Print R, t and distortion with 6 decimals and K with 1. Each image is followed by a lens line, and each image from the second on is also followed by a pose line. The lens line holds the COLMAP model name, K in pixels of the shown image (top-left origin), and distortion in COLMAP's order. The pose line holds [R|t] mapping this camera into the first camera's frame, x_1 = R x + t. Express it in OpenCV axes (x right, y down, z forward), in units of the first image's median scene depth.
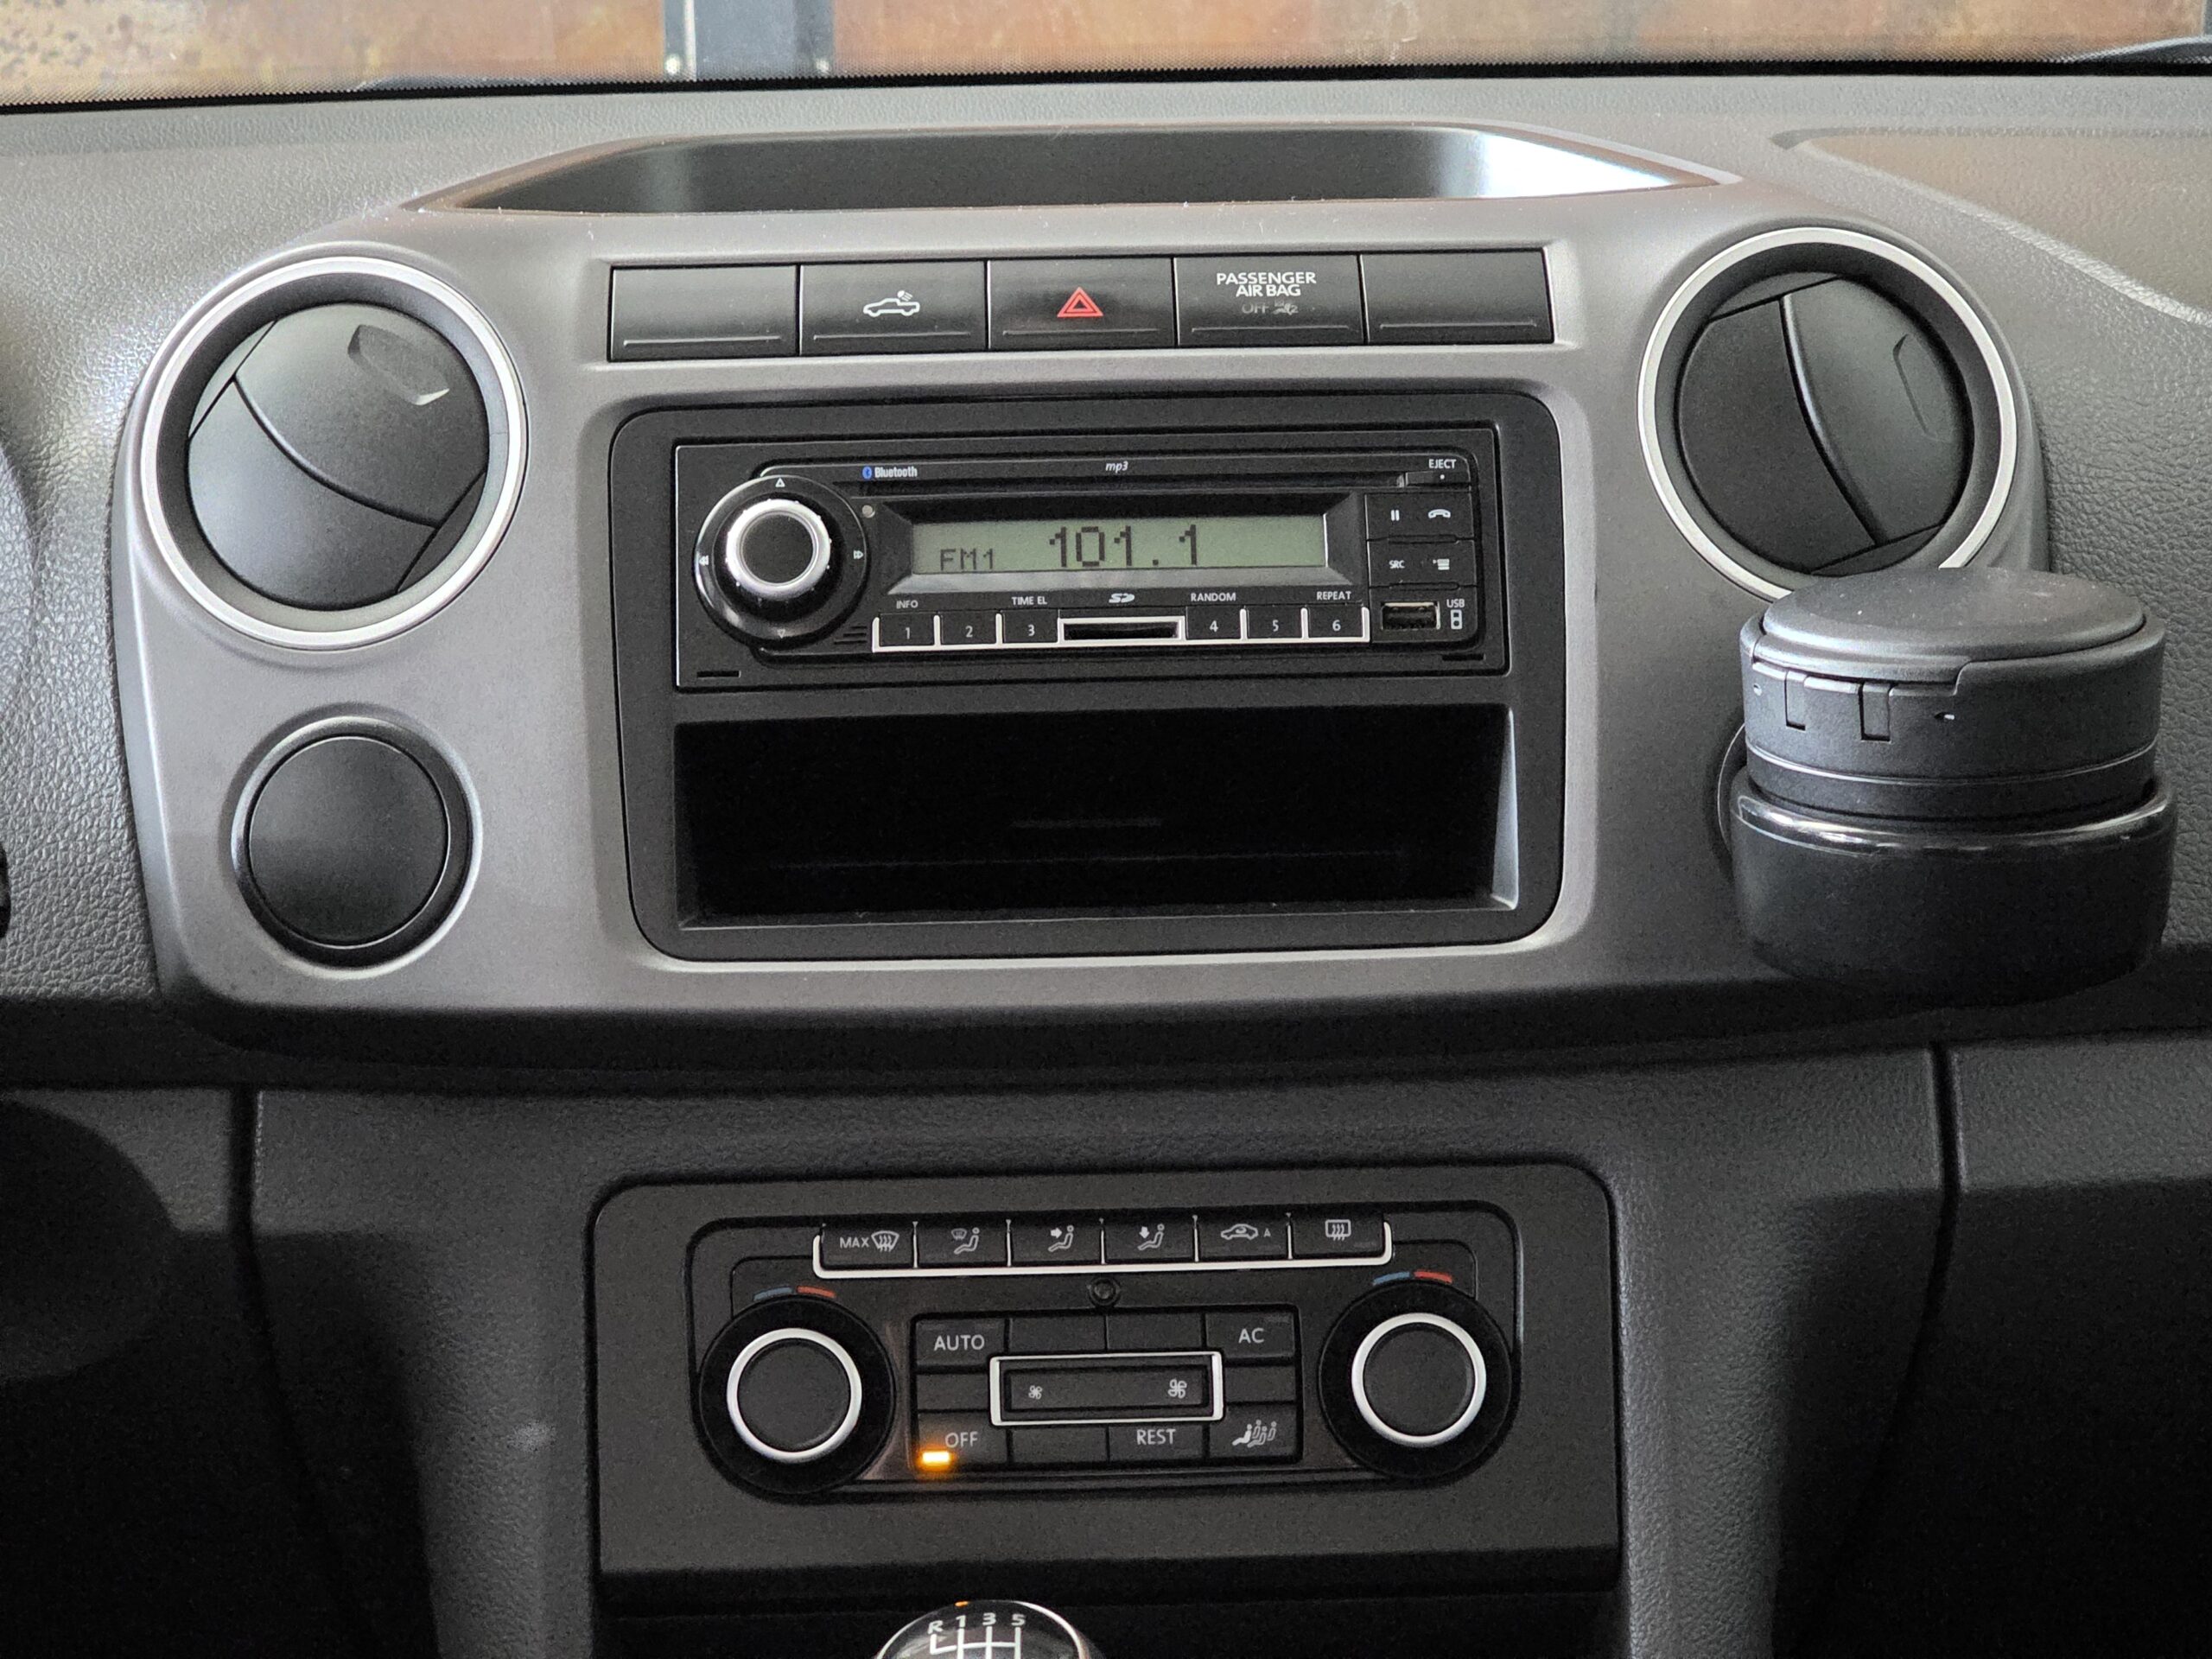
lens RADIAL K [[4240.9, 0, 1182.3], [0, 4240.9, 825.6], [0, 0, 1]] dist [-0.497029, 5.249720]
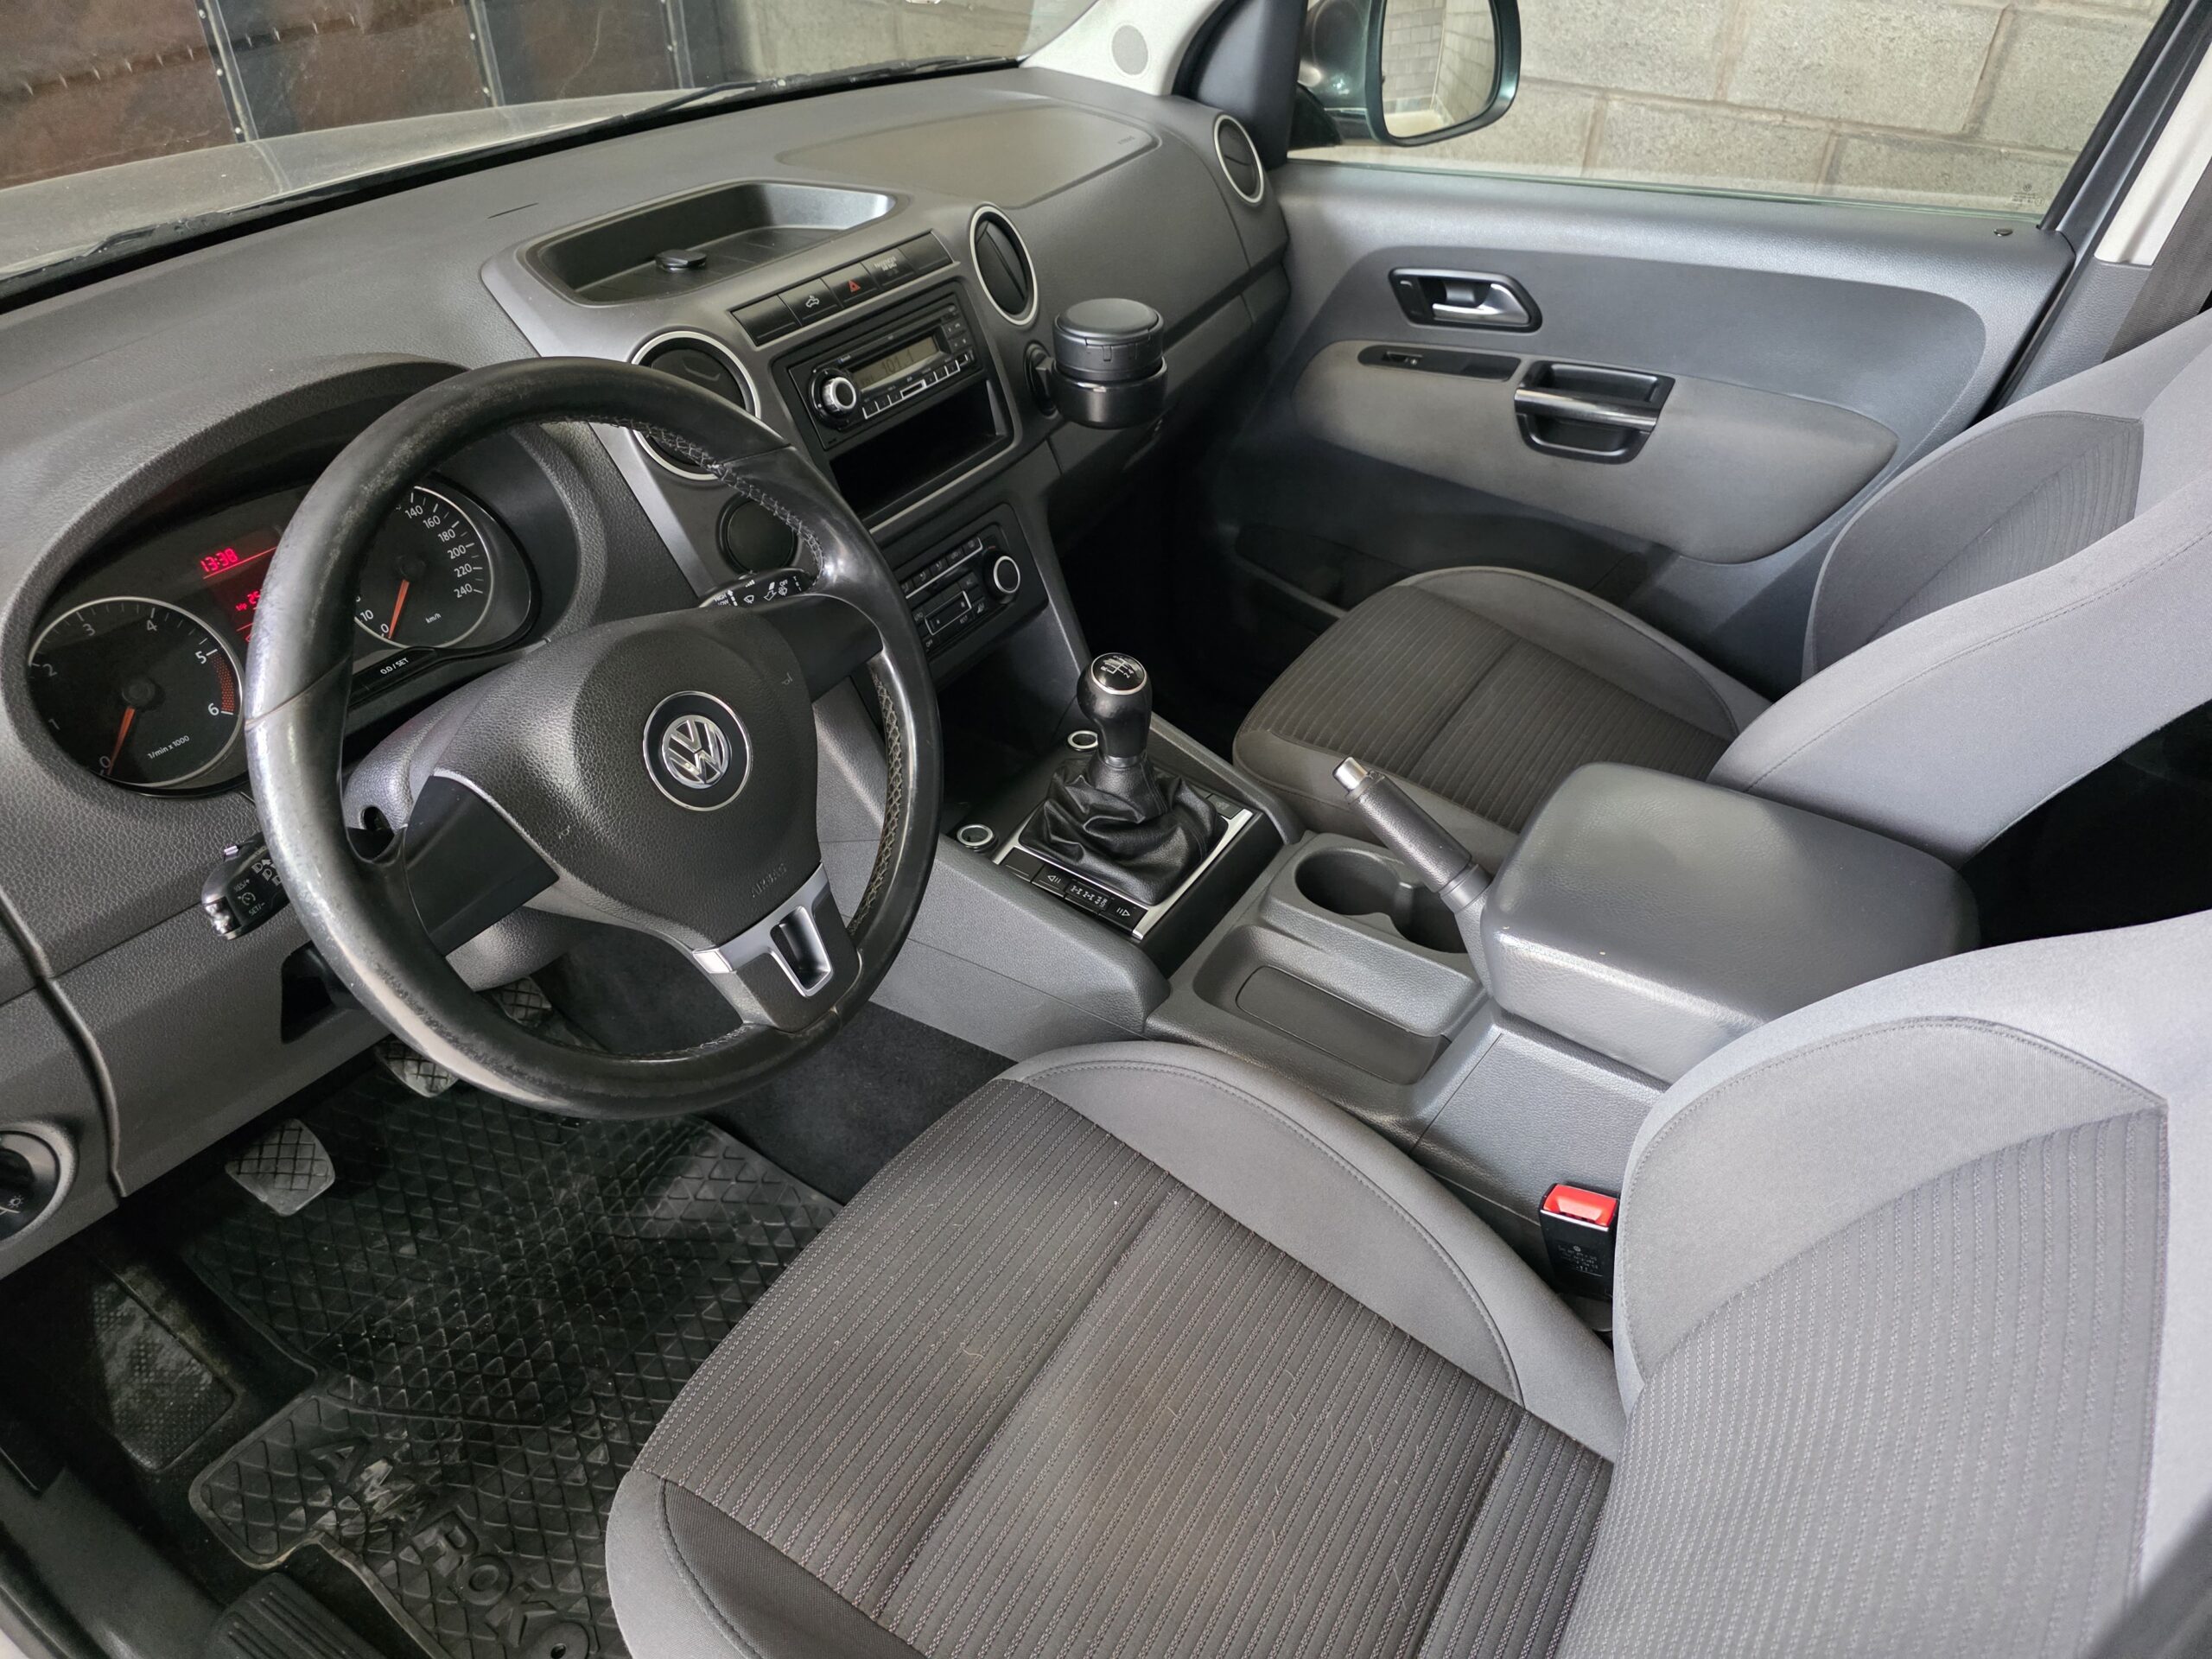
lens RADIAL K [[1490.8, 0, 1091.1], [0, 1490.8, 816.7], [0, 0, 1]] dist [0.029907, -0.032733]
pose [[0.557010, -0.484877, 0.674266, -0.856358], [0.204808, 0.866996, 0.454281, -0.250071], [-0.804856, -0.114944, 0.582232, 0.179876]]
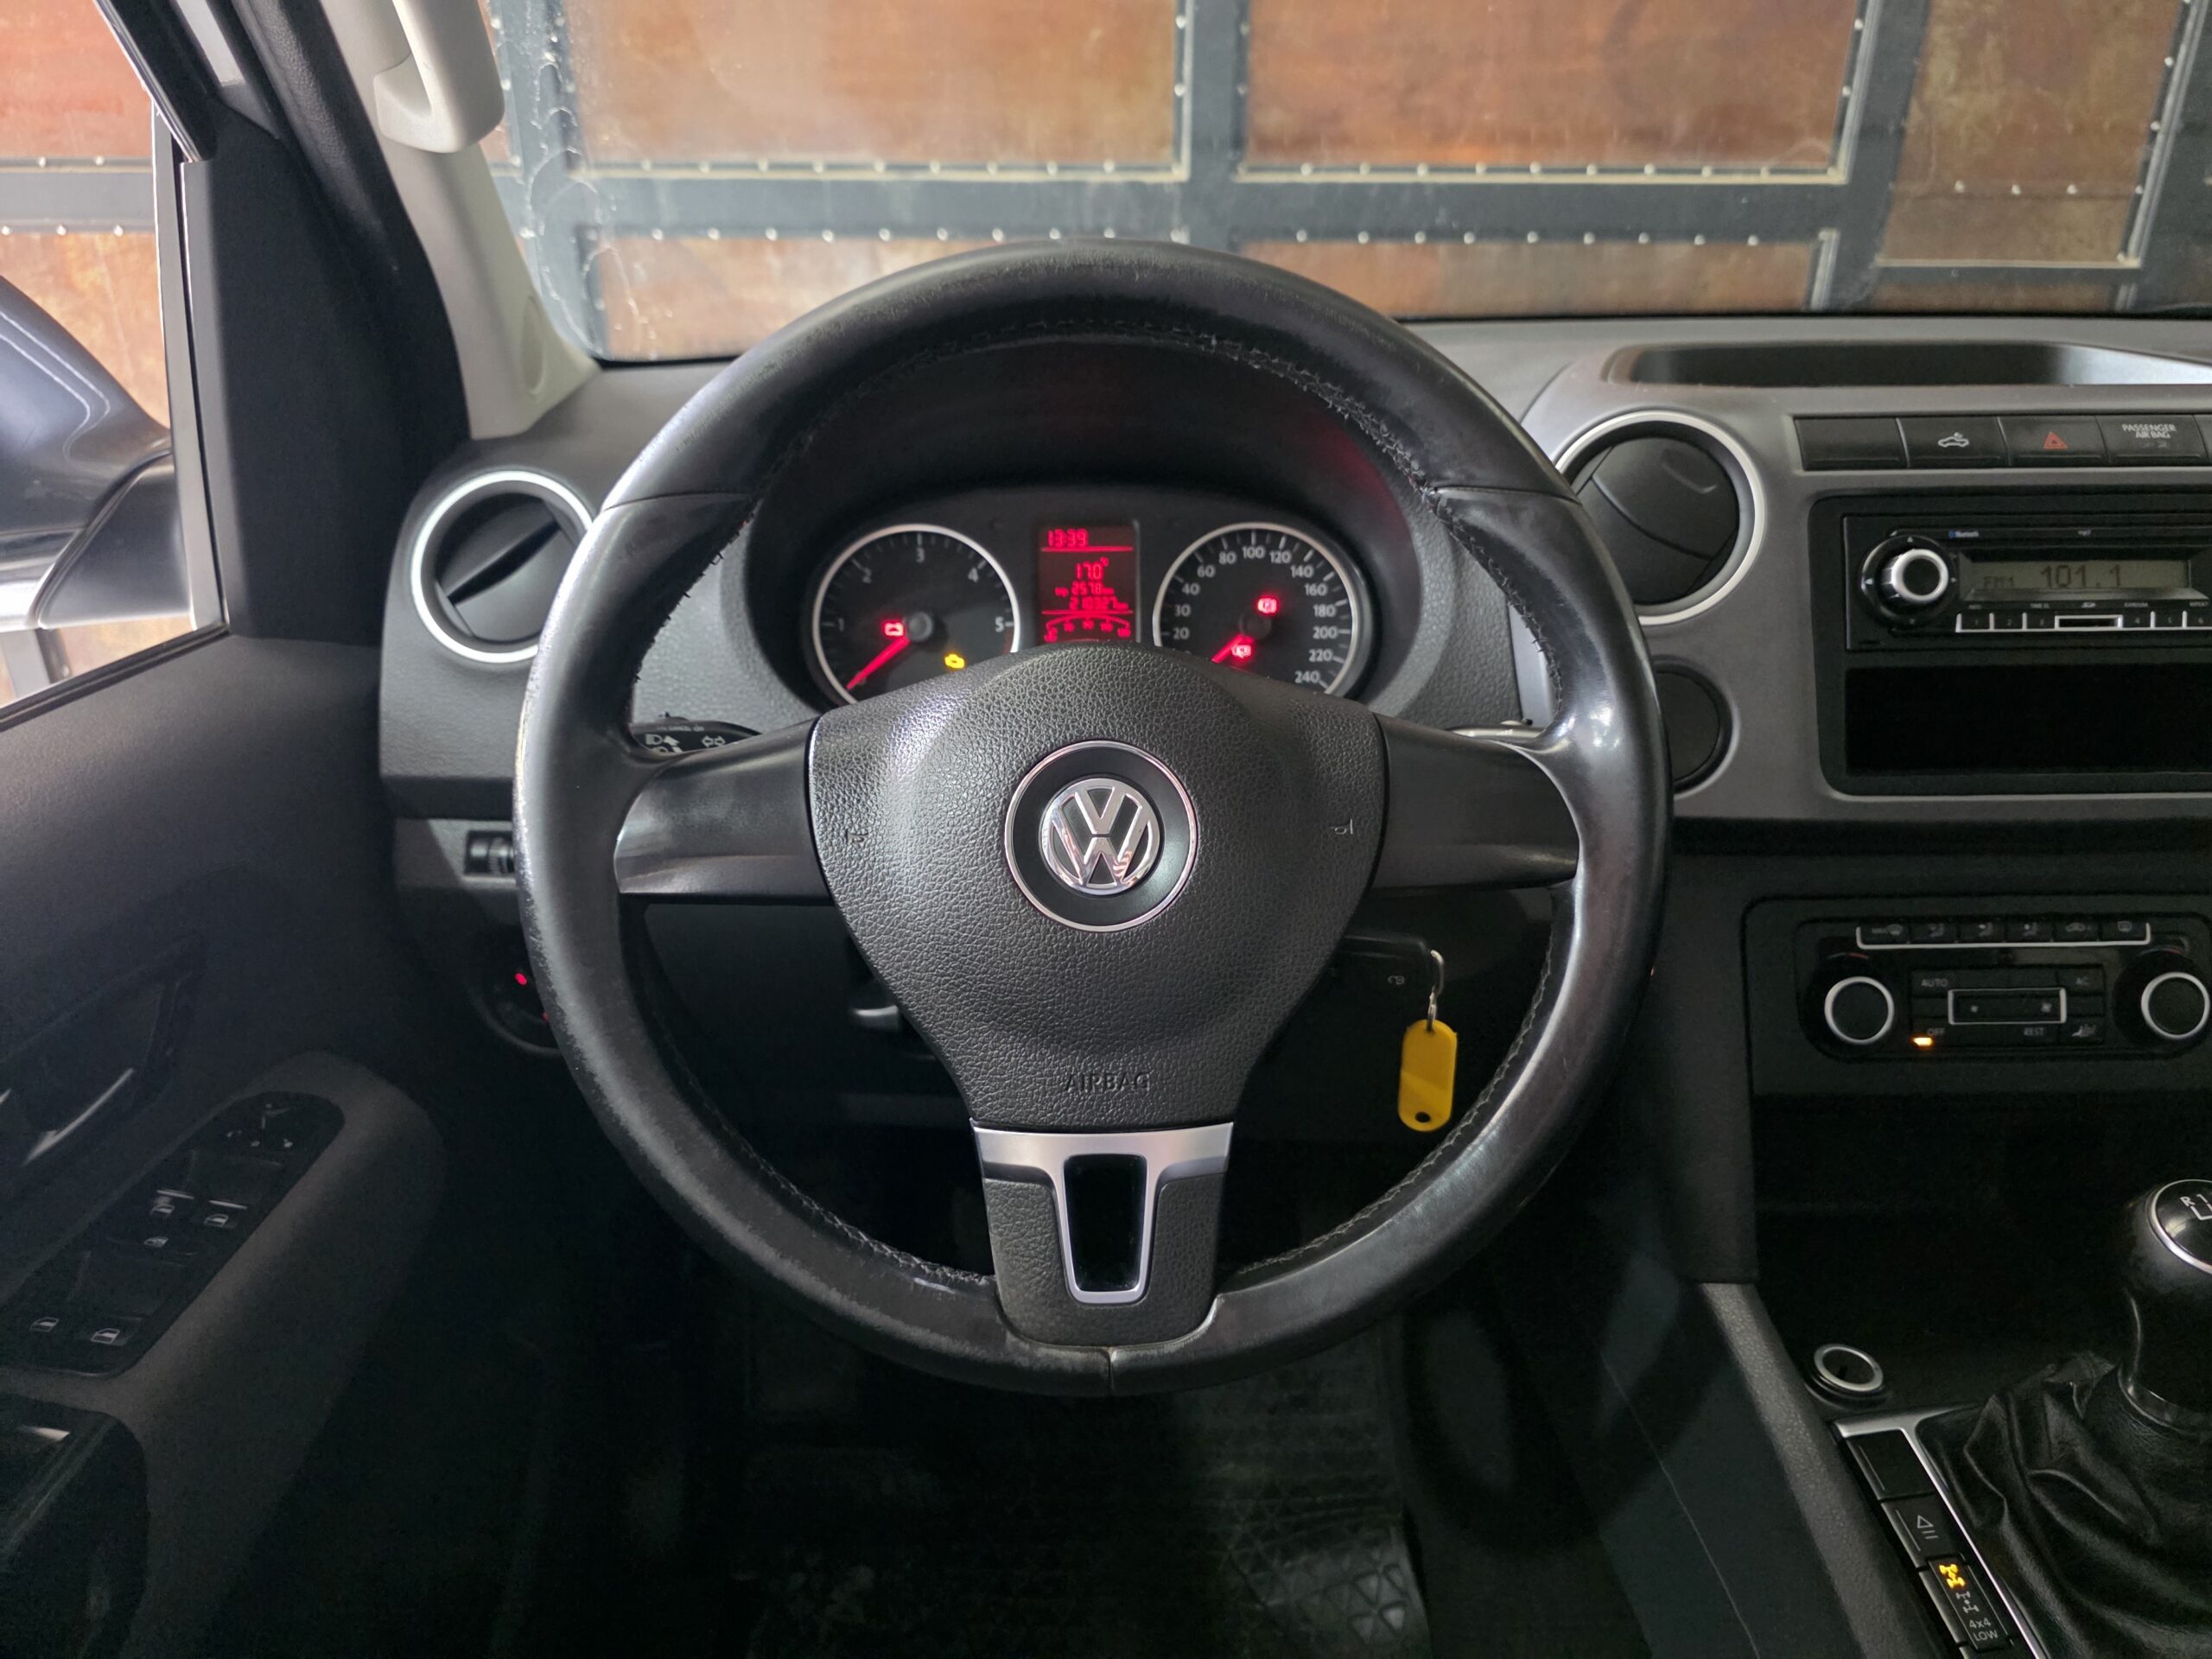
lens RADIAL K [[1485.9, 0, 1132.5], [0, 1485.9, 831.4], [0, 0, 1]] dist [0.043924, -0.042445]
pose [[0.999921, 0.012524, -0.000891, -0.431444], [-0.012237, 0.987973, 0.154140, -0.051168], [0.002811, -0.154117, 0.988049, 0.316990]]
